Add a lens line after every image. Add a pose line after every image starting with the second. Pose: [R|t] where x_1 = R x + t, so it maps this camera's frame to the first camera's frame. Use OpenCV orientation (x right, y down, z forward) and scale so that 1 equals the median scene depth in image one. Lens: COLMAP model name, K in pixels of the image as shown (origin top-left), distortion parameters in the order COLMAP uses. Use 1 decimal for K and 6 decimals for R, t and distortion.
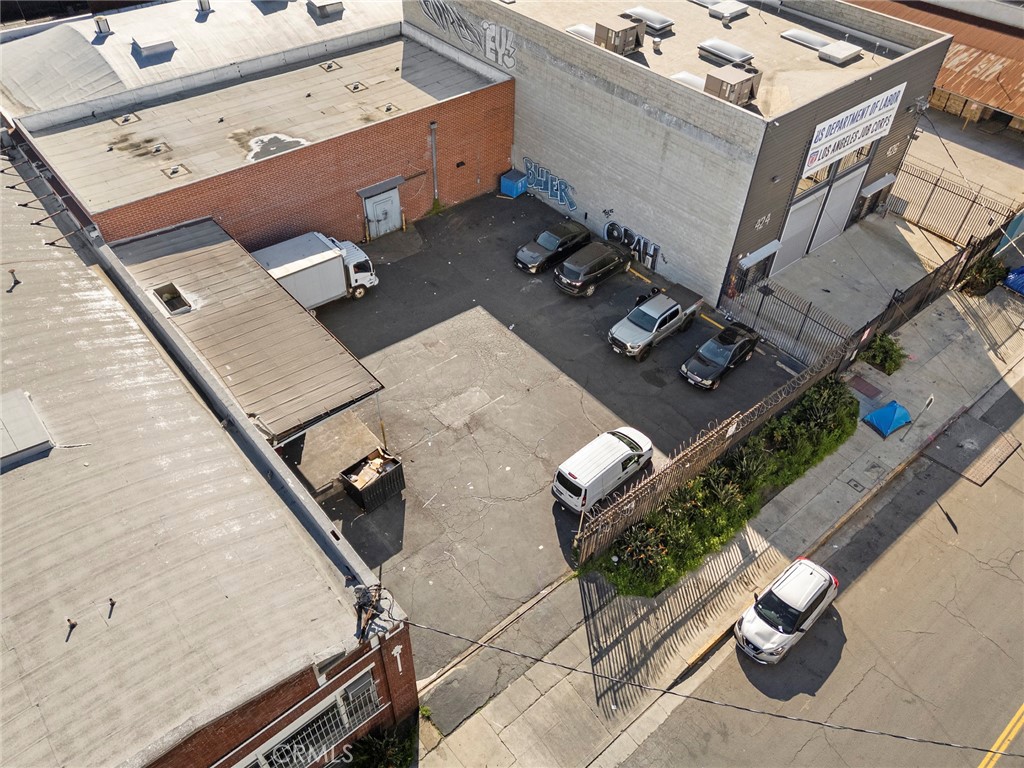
lens RADIAL K [[747.3, 0, 512.0], [0, 747.3, 384.0], [0, 0, 1]] dist [0.085687, -0.099483]
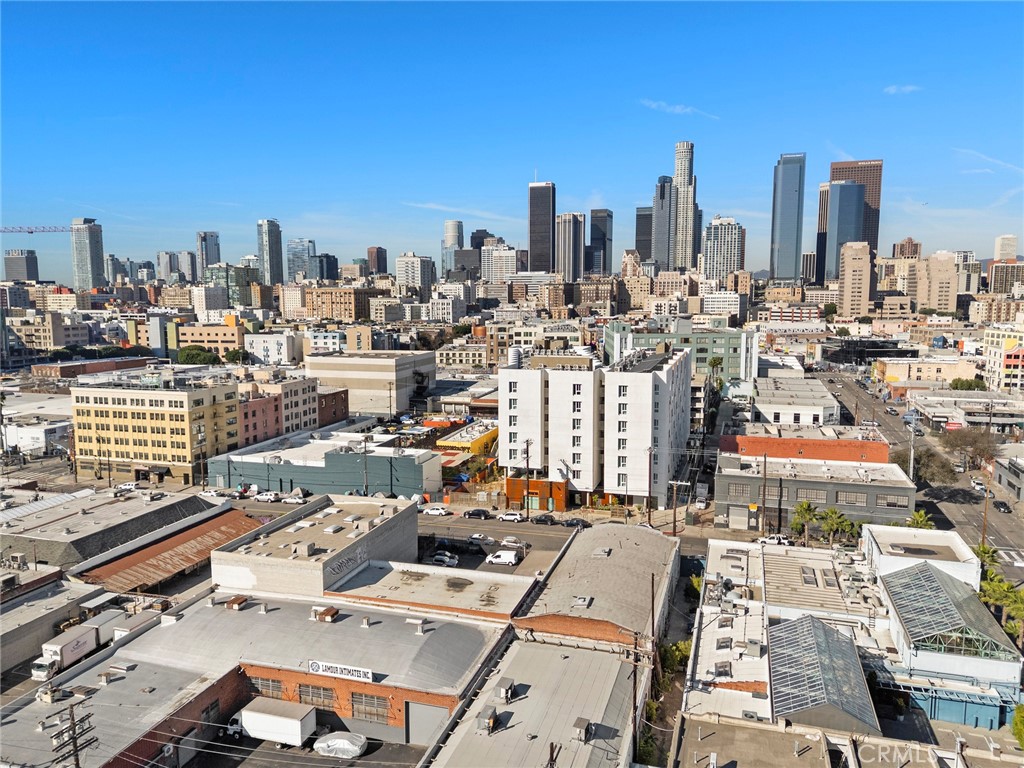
lens RADIAL K [[747.3, 0, 512.0], [0, 747.3, 384.0], [0, 0, 1]] dist [0.085687, -0.099483]
pose [[-0.541197, -0.125907, 0.831416, -2.535503], [0.587388, 0.650914, 0.480923, -1.942690], [-0.601732, 0.748638, -0.278317, 1.173266]]
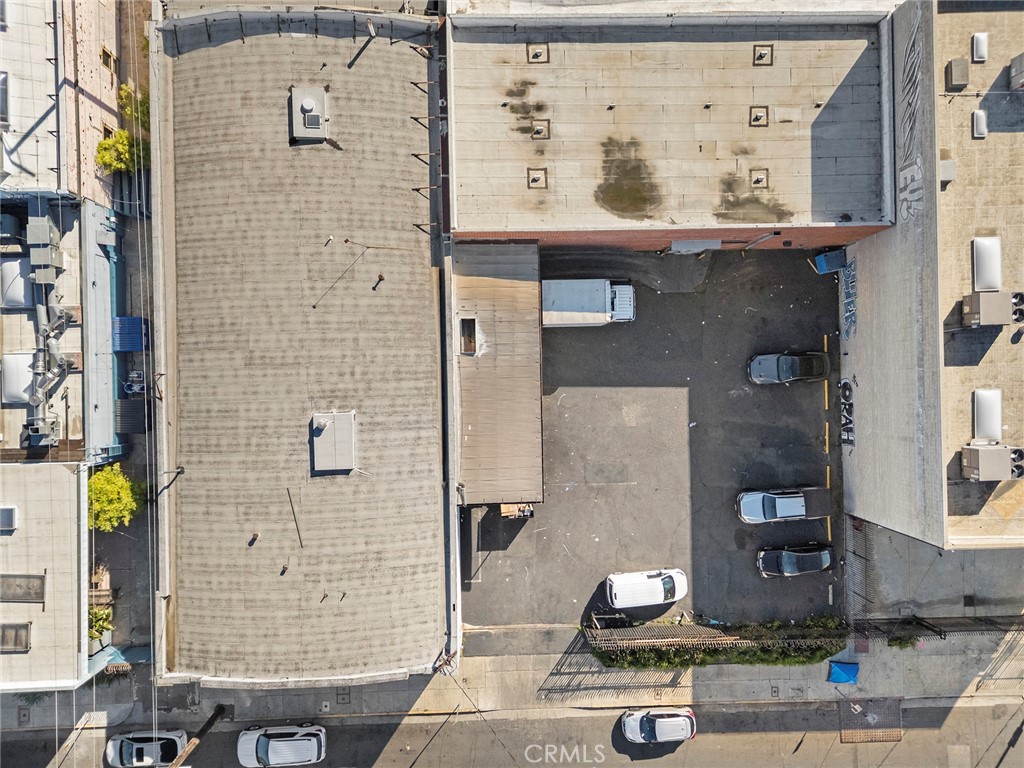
lens RADIAL K [[747.3, 0, 512.0], [0, 747.3, 384.0], [0, 0, 1]] dist [0.085687, -0.099483]
pose [[0.777014, 0.629474, 0.003451, -0.290430], [-0.453430, 0.555888, 0.696699, -0.878667], [0.436635, -0.542910, 0.717355, 0.029058]]
